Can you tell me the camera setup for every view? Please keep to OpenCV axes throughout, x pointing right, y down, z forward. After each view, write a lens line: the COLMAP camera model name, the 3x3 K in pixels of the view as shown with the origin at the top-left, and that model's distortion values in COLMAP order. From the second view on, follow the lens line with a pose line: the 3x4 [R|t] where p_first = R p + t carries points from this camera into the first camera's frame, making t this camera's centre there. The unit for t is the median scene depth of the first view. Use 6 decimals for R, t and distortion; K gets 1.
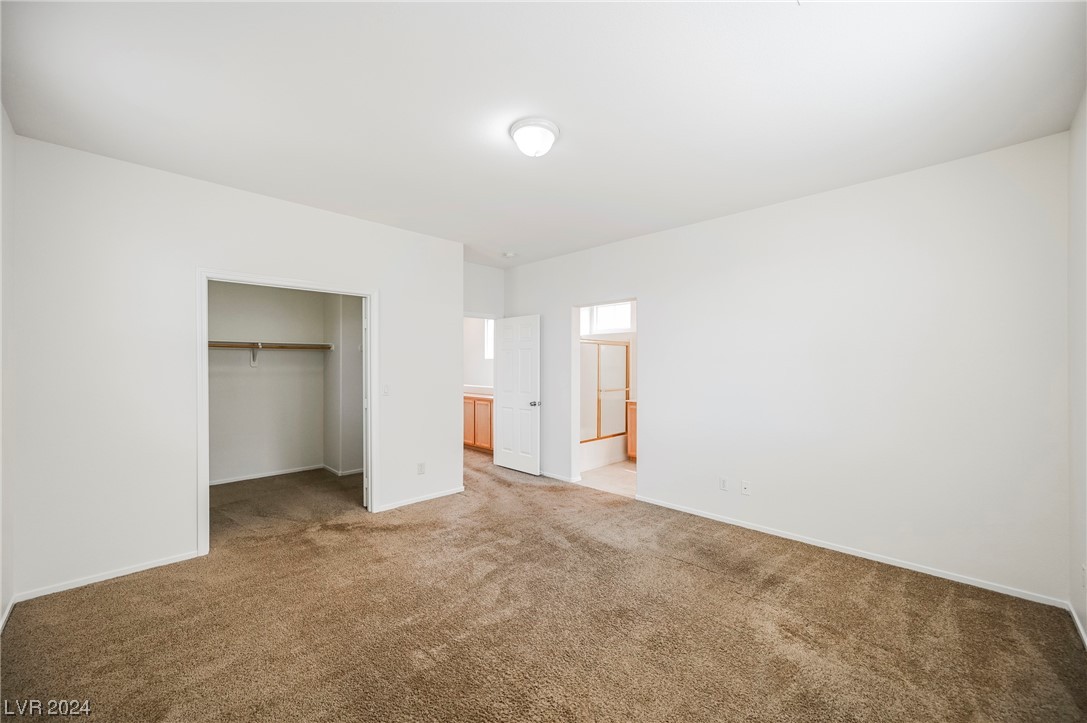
lens RADIAL K [[426.0, 0, 545.9], [0, 426.0, 363.7], [0, 0, 1]] dist [-0.001390, -0.000062]
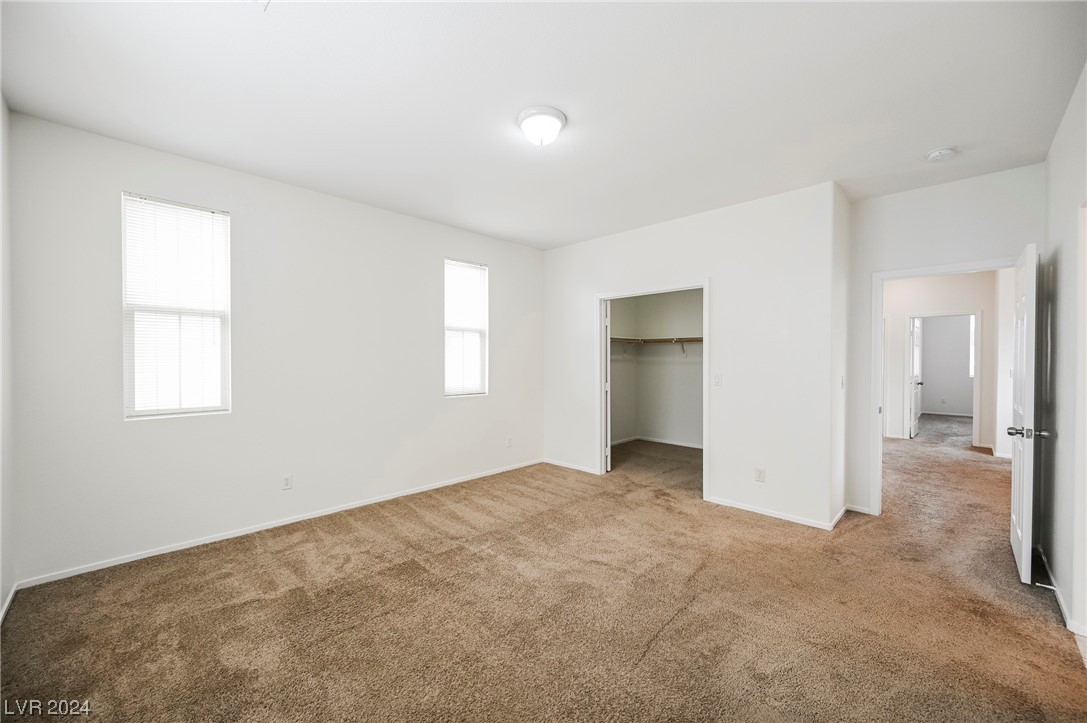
lens RADIAL K [[426.0, 0, 544.6], [0, 426.0, 361.0], [0, 0, 1]] dist [-0.001390, -0.000062]
pose [[0.009807, 0.005552, -0.999936, 0.684516], [-0.001137, 0.999984, 0.005542, 0.015526], [0.999951, 0.001083, 0.009813, 0.687234]]
